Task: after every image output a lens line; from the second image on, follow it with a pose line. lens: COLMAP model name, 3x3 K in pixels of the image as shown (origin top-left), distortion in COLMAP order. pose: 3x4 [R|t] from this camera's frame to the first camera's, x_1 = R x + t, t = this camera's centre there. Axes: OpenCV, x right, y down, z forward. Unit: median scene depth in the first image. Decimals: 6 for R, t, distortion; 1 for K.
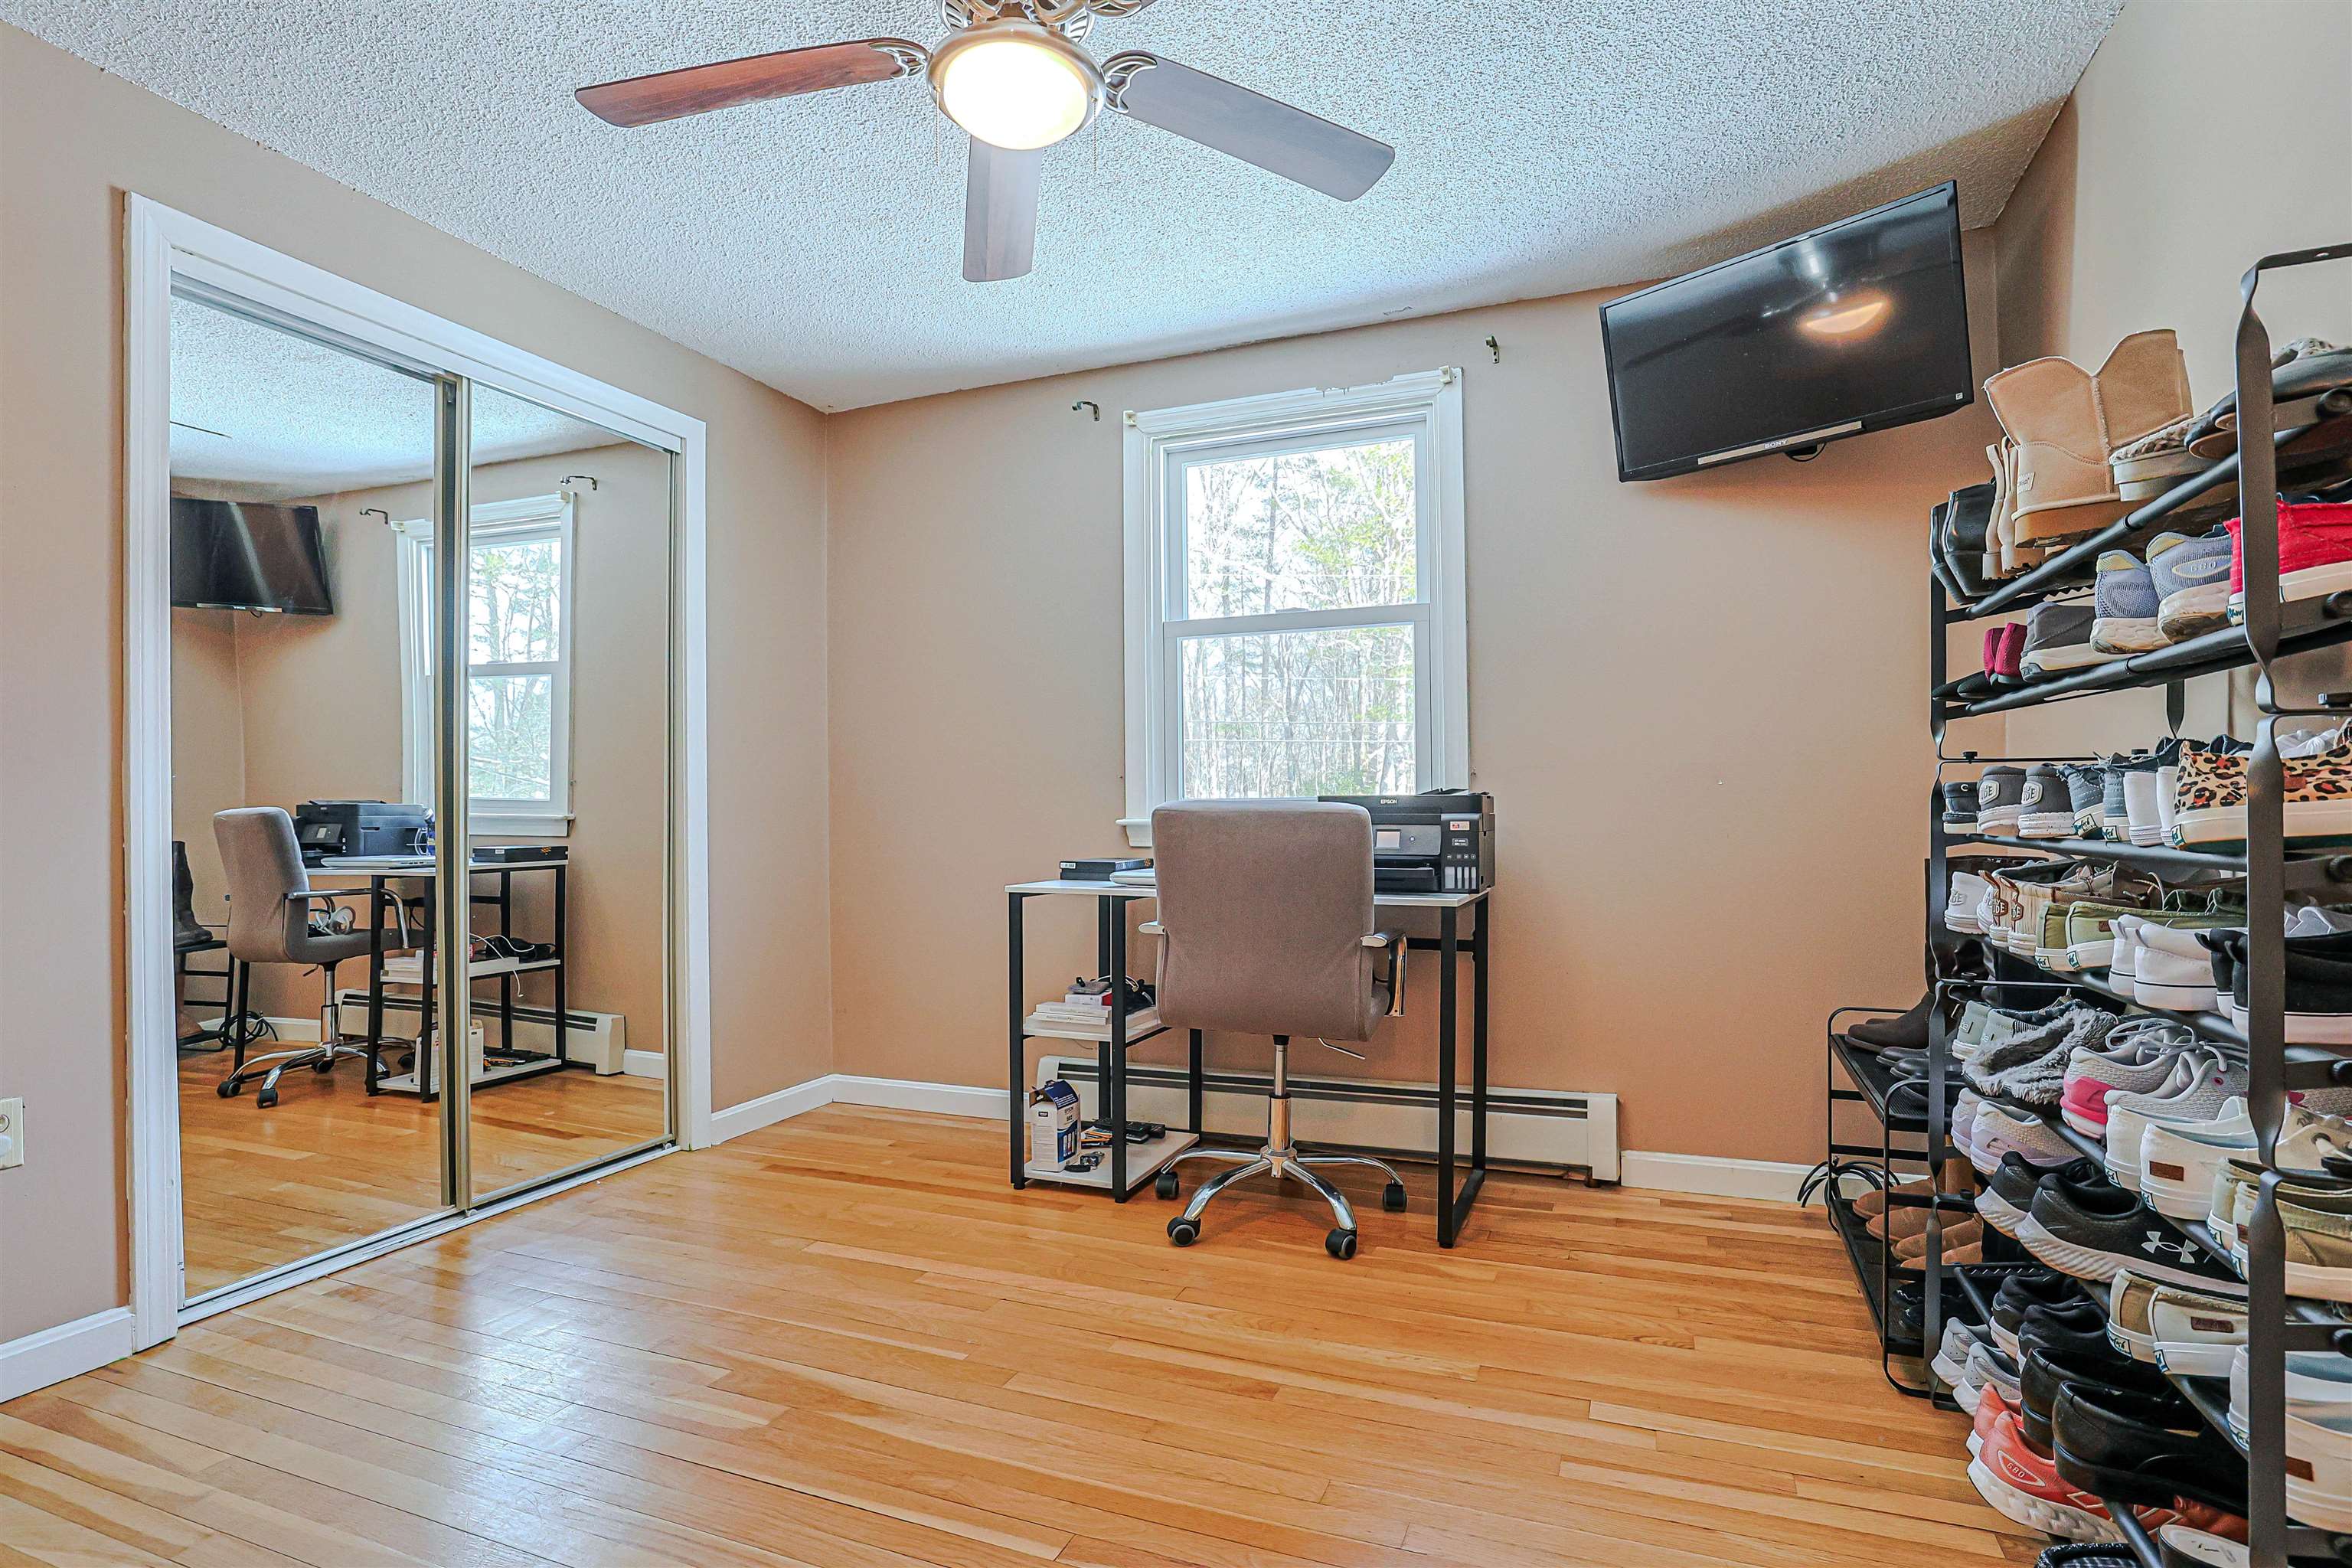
lens RADIAL K [[1100.6, 0, 1188.2], [0, 1100.6, 801.9], [0, 0, 1]] dist [-0.030569, 0.004059]
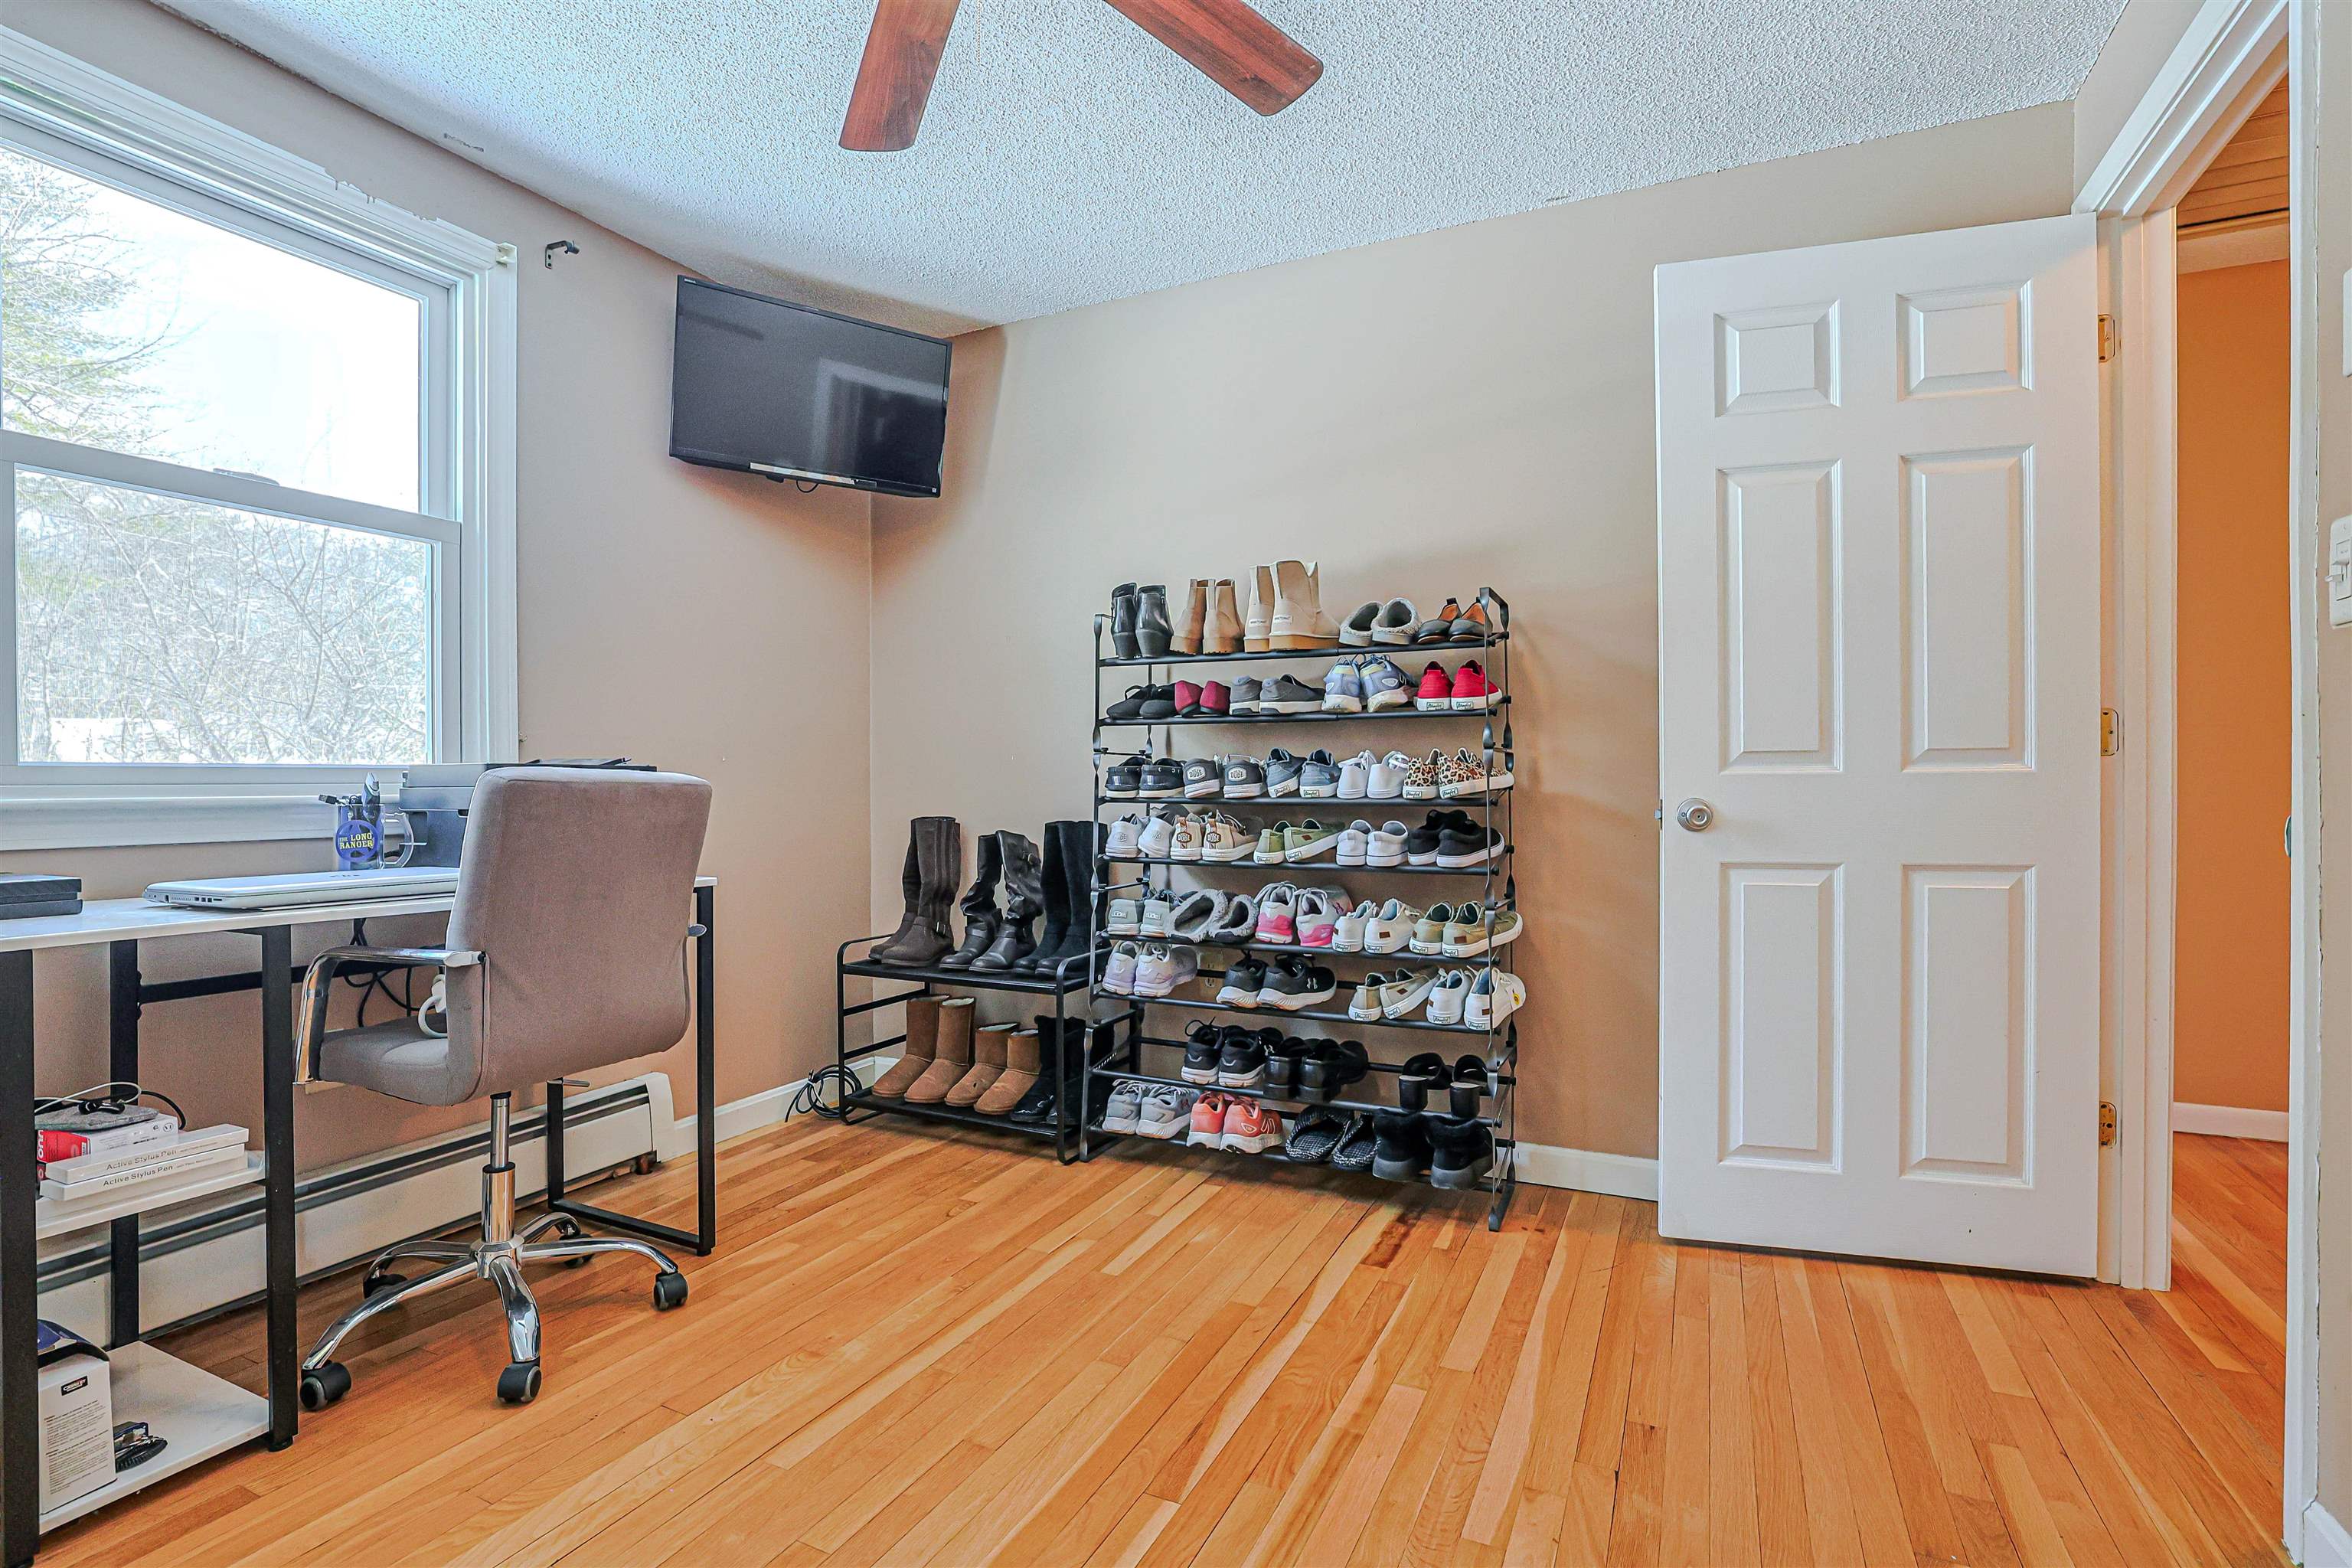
lens RADIAL K [[1100.6, 0, 1188.8], [0, 1100.6, 782.5], [0, 0, 1]] dist [-0.030569, 0.004059]
pose [[0.098708, 0.009159, 0.995074, -0.585661], [-0.004340, 0.999952, -0.008774, 0.013449], [-0.995107, -0.003452, 0.098743, 0.458713]]
